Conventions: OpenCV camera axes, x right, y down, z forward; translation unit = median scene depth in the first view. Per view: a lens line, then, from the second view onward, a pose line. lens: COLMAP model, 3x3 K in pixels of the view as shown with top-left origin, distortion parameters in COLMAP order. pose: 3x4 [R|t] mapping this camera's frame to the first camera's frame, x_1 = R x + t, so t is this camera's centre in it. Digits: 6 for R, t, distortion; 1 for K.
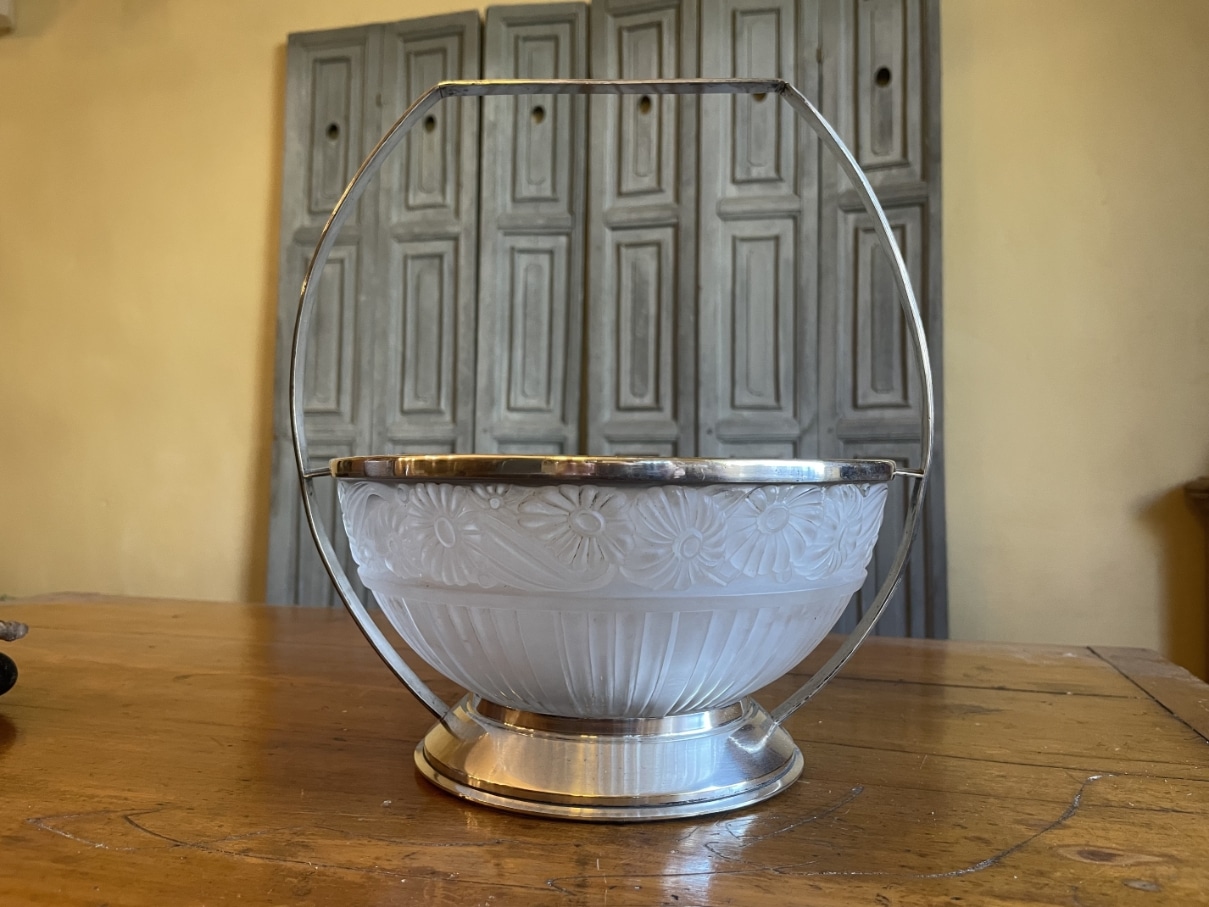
lens RADIAL K [[928.5, 0, 598.3], [0, 928.5, 445.9], [0, 0, 1]] dist [0.054147, -0.095087]
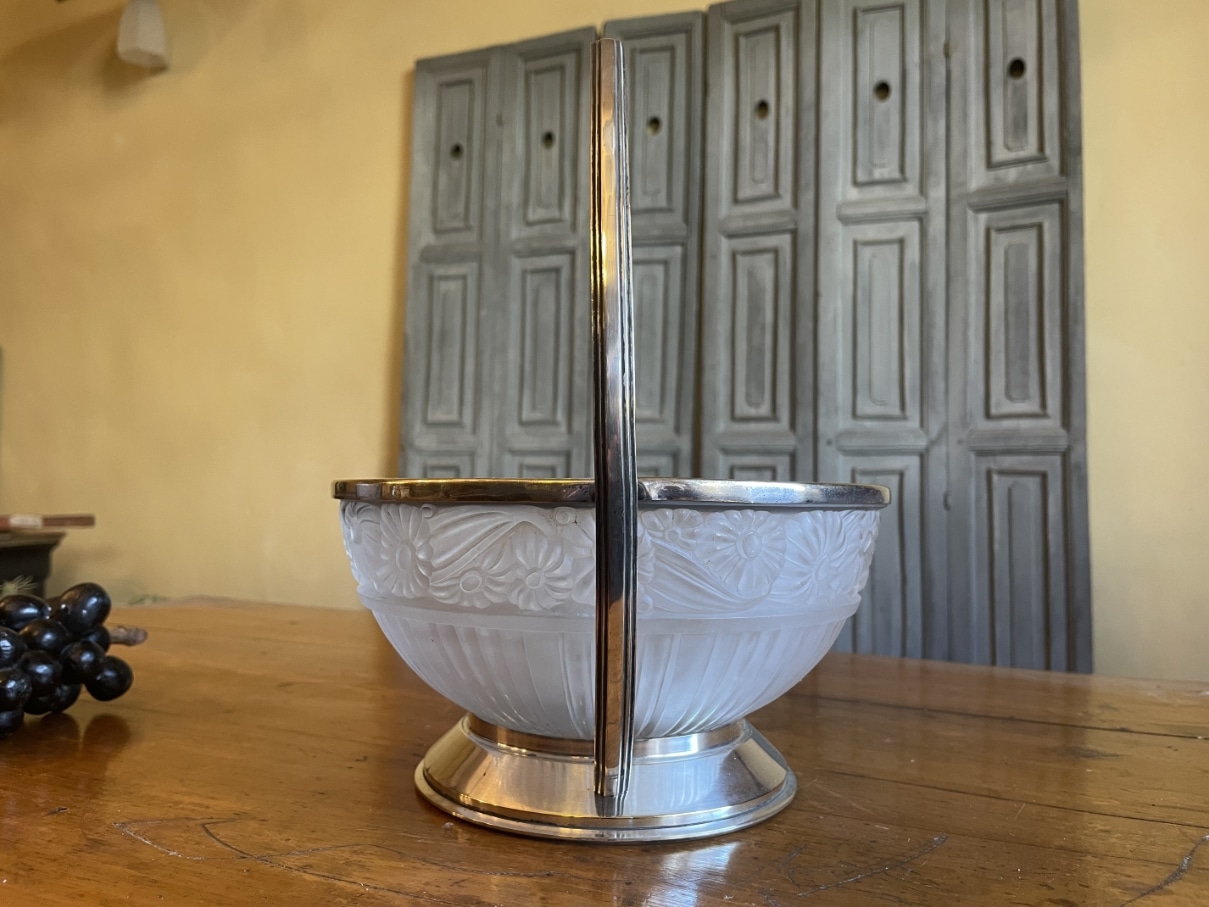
lens RADIAL K [[928.5, 0, 592.2], [0, 928.5, 443.6], [0, 0, 1]] dist [0.054147, -0.095087]
pose [[0.989399, -0.000133, -0.145222, 0.044302], [-0.001307, 0.999951, -0.009817, -0.012233], [0.145216, 0.009902, 0.989350, 0.011661]]
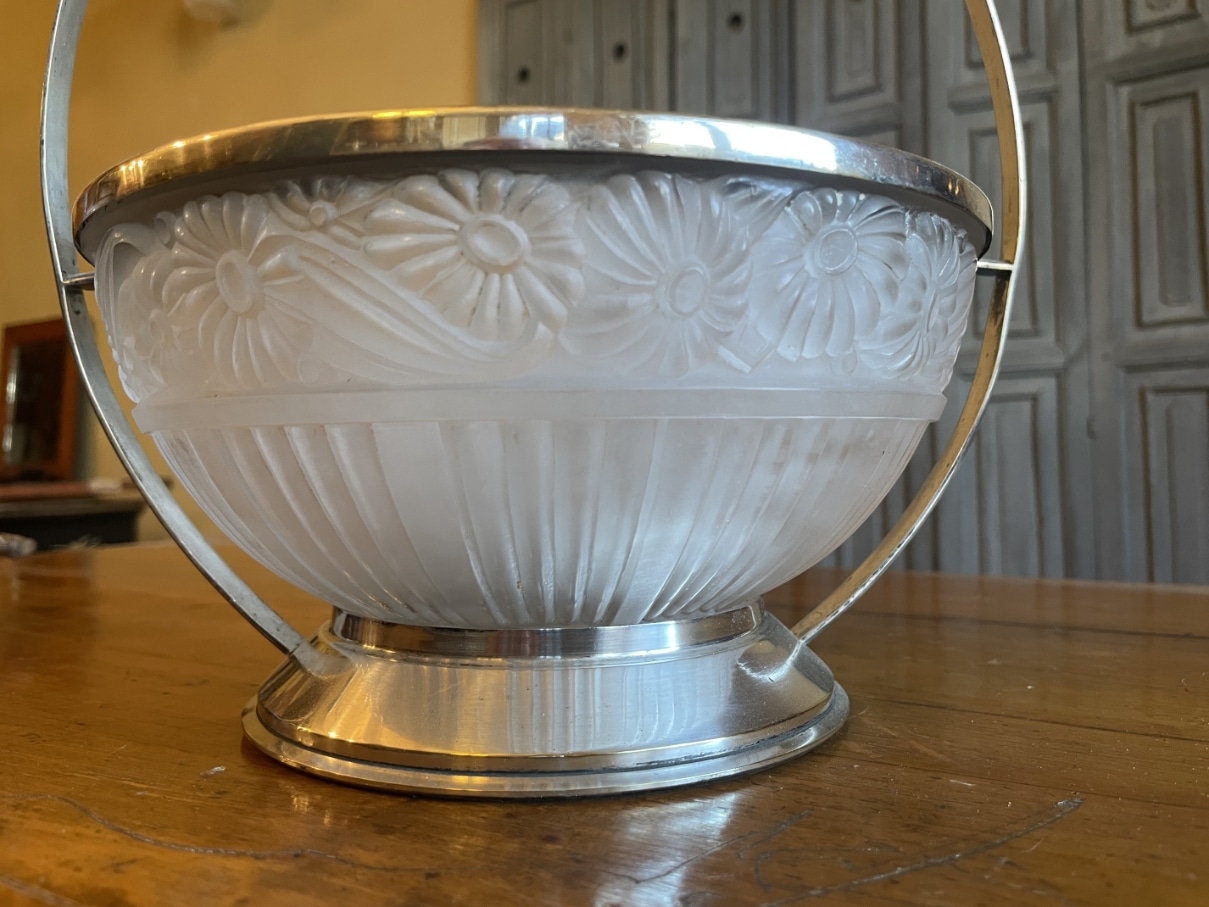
lens RADIAL K [[928.5, 0, 607.6], [0, 928.5, 437.8], [0, 0, 1]] dist [0.054147, -0.095087]
pose [[0.965313, -0.028663, -0.259518, 0.111256], [0.030551, 0.999528, 0.003243, 0.102638], [0.259302, -0.011059, 0.965733, 0.287335]]
